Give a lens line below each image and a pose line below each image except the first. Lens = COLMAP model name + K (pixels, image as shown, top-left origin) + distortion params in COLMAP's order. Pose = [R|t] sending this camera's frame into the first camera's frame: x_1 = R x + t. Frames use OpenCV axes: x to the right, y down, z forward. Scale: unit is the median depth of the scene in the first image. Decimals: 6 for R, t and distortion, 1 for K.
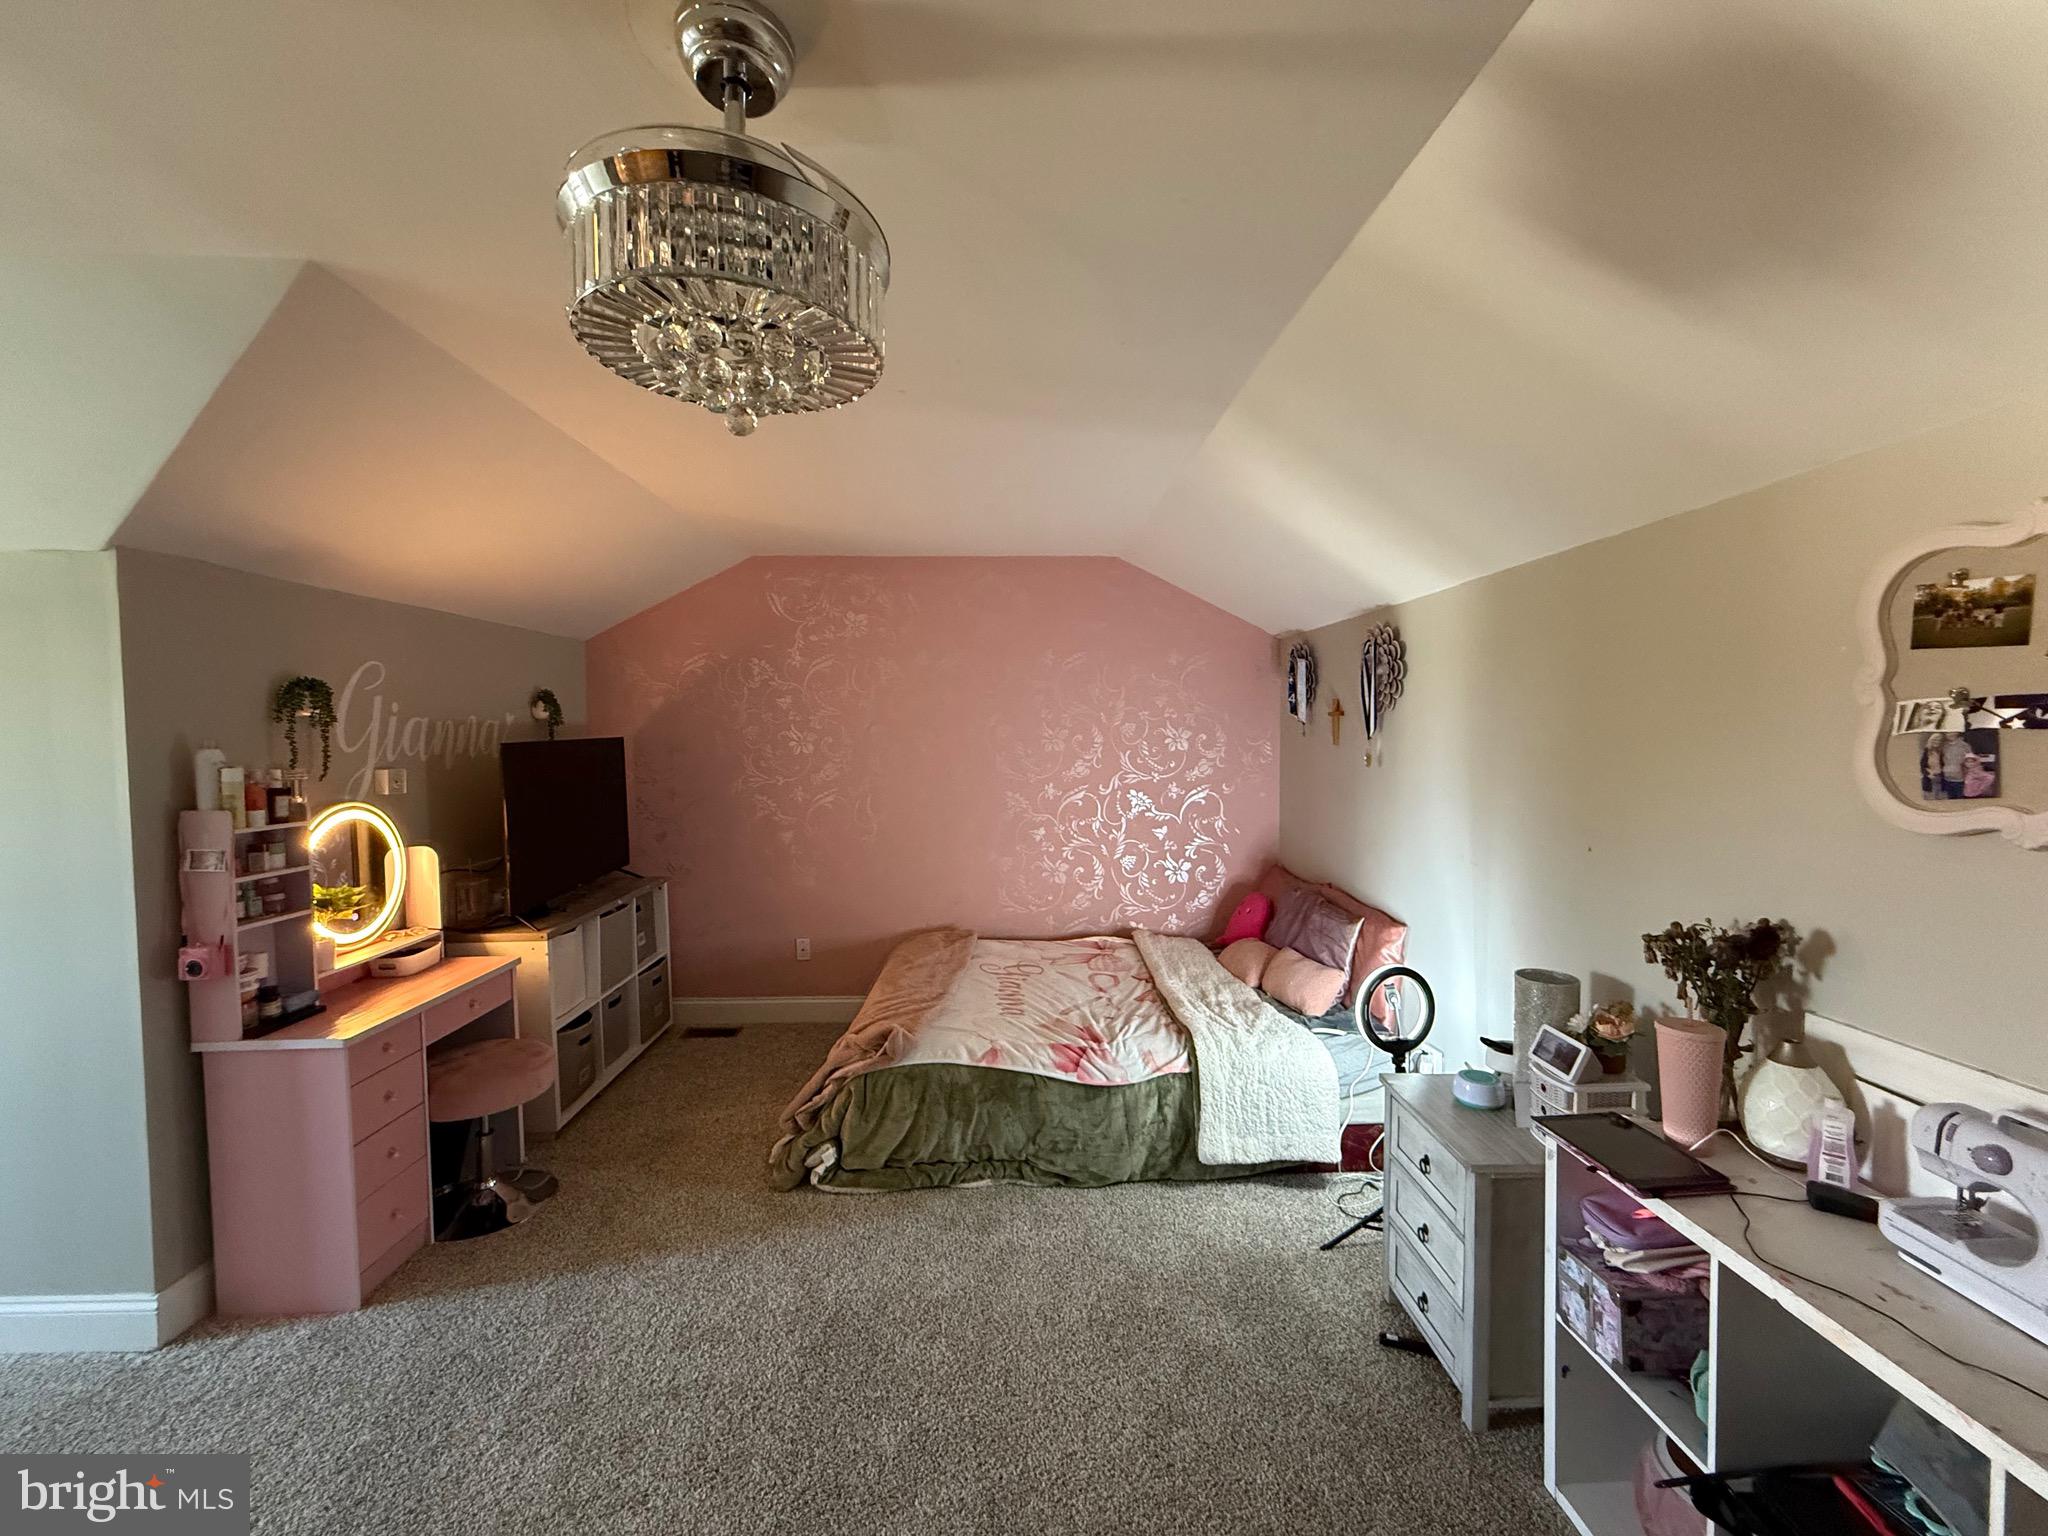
lens RADIAL K [[821.3, 0, 1026.8], [0, 821.3, 760.9], [0, 0, 1]] dist [0.000604, -0.000813]
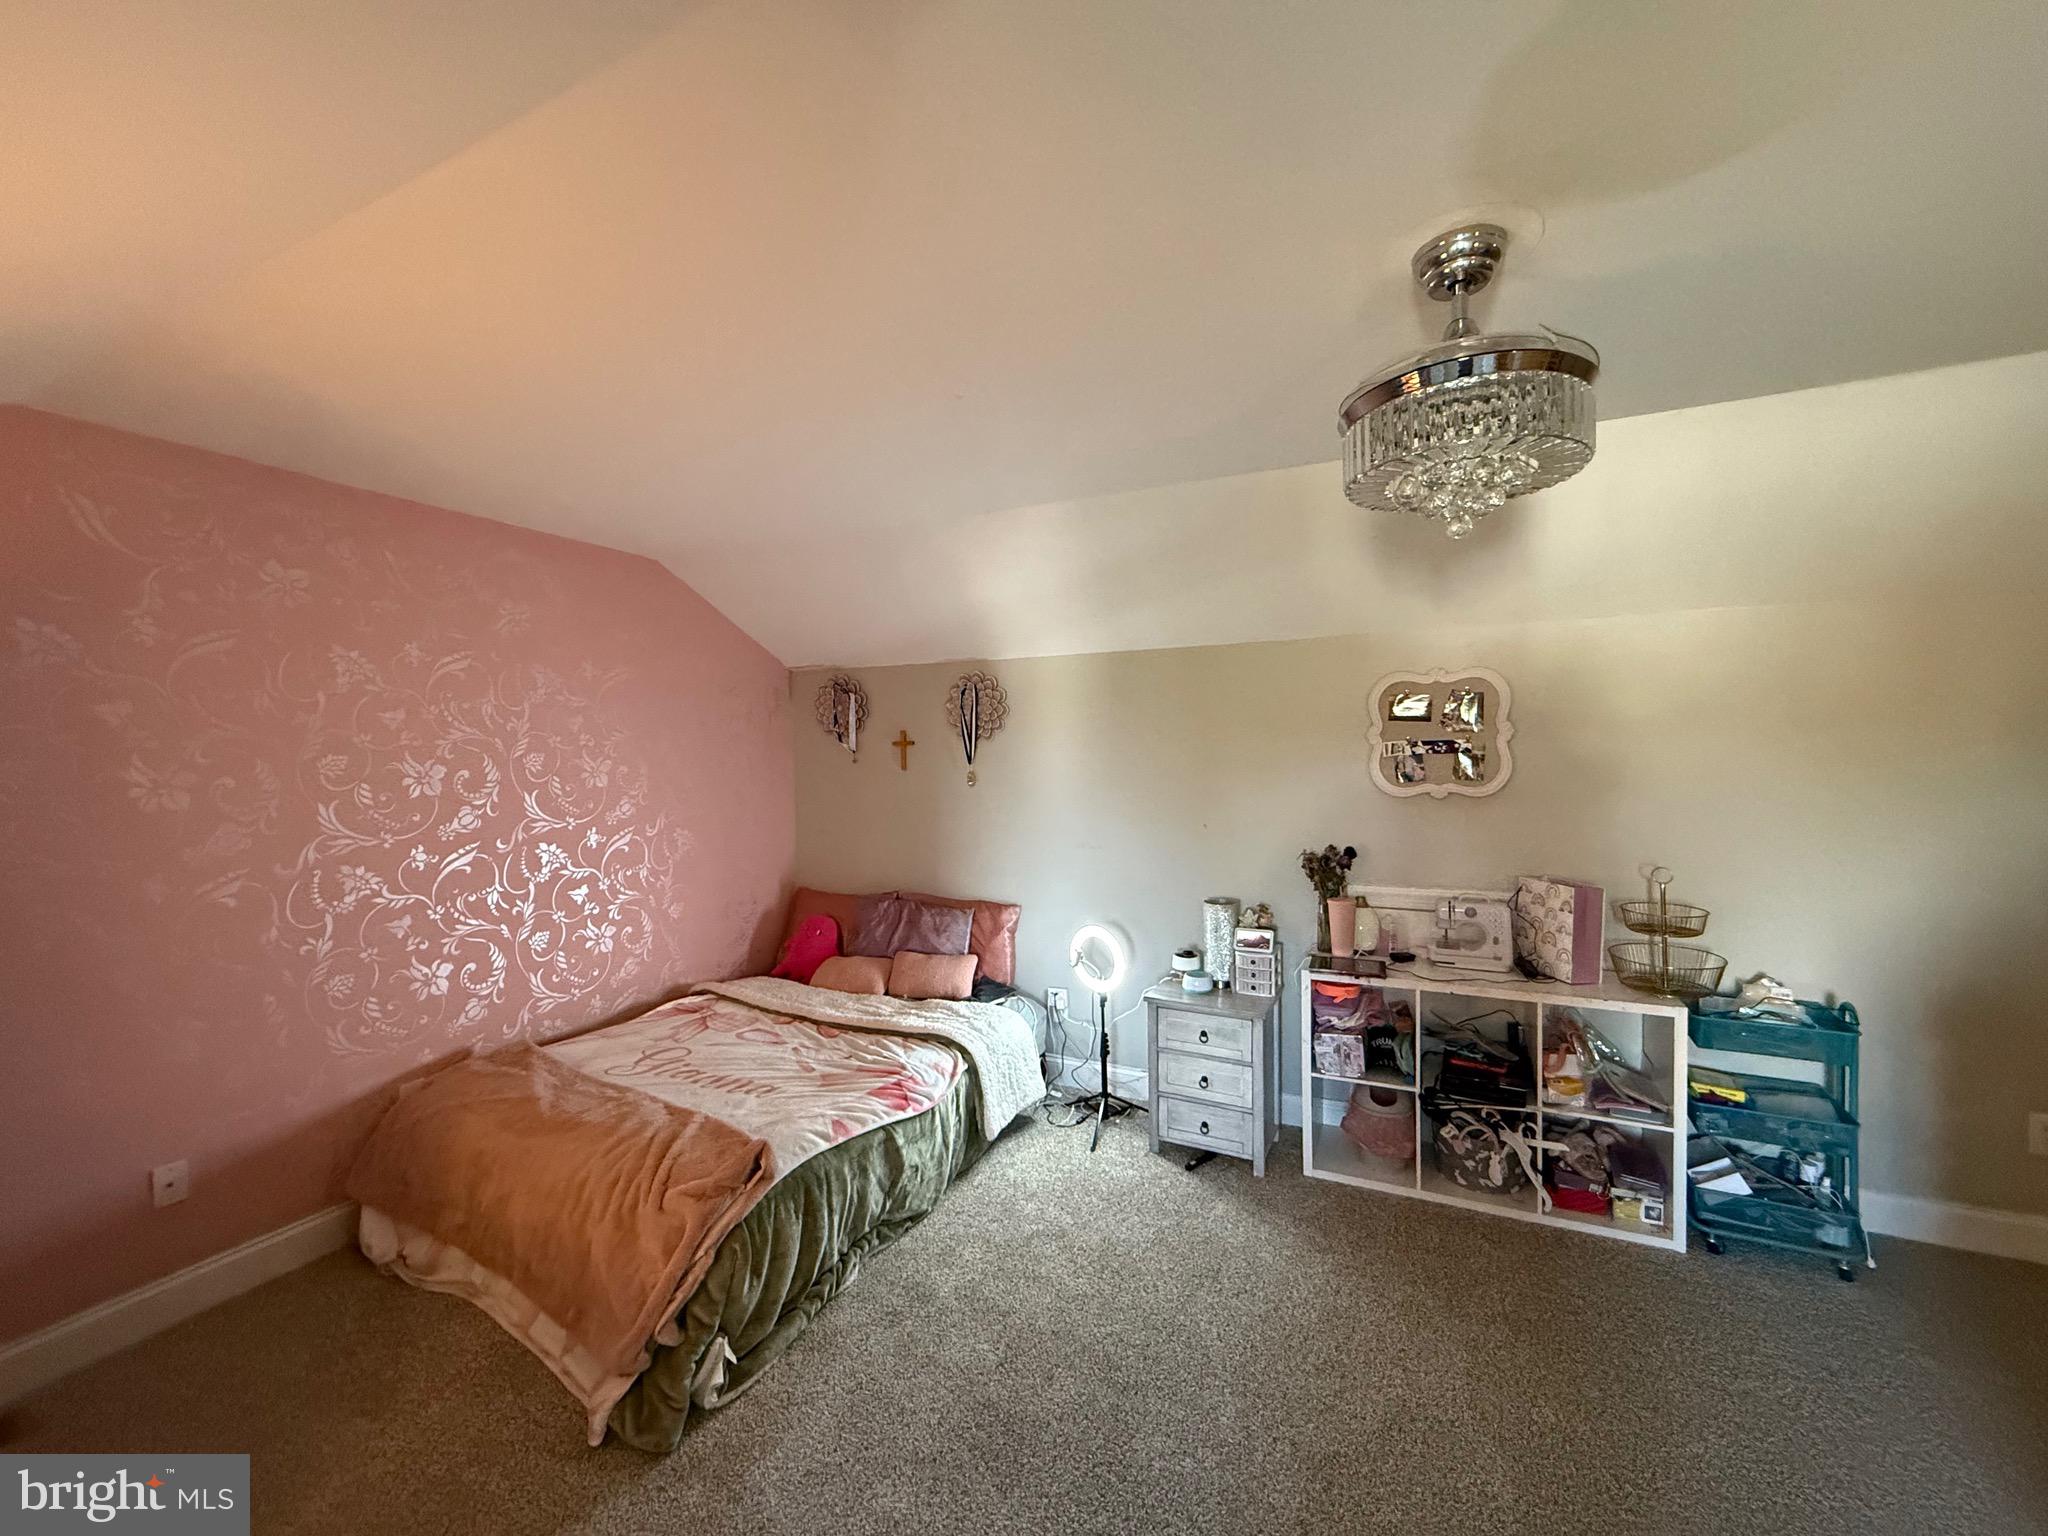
lens RADIAL K [[821.3, 0, 1023.3], [0, 821.3, 765.6], [0, 0, 1]] dist [0.000604, -0.000813]
pose [[0.460880, -0.018681, 0.887266, -0.633050], [0.041229, 0.999150, -0.000379, -0.019824], [-0.886504, 0.036756, 0.461258, 0.348844]]
